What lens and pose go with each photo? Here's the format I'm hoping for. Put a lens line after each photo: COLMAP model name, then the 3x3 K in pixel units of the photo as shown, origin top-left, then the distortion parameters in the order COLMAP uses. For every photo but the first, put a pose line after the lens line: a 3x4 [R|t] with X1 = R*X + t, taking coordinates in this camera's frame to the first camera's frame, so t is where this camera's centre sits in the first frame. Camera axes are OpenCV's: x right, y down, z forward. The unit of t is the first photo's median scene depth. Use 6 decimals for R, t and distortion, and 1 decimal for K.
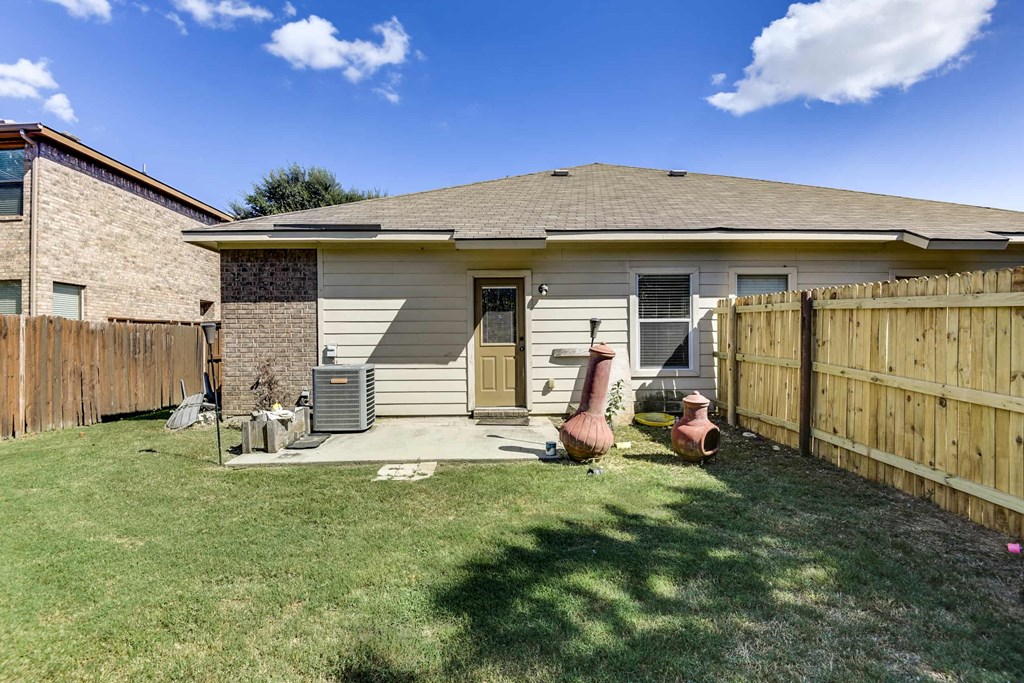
lens RADIAL K [[490.0, 0, 500.3], [0, 490.0, 344.5], [0, 0, 1]] dist [0.012388, -0.031141]
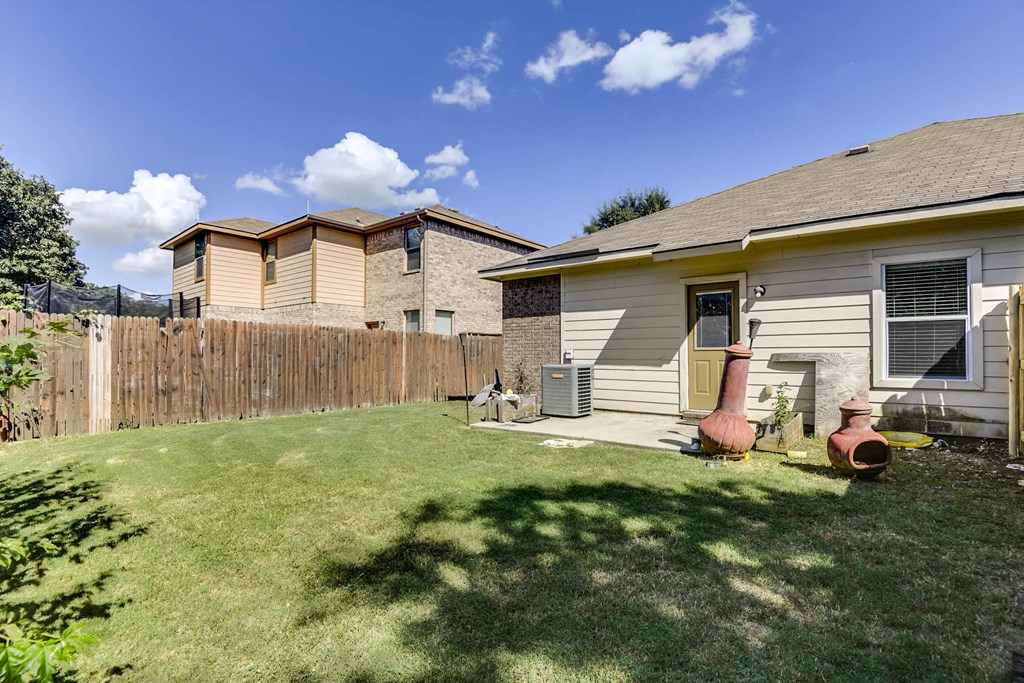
lens RADIAL K [[490.0, 0, 500.3], [0, 490.0, 344.5], [0, 0, 1]] dist [0.012388, -0.031141]
pose [[0.755780, -0.007244, -0.654786, 0.331301], [-0.010059, 0.999692, -0.022670, 0.018722], [0.654749, 0.023720, 0.755474, -0.055520]]
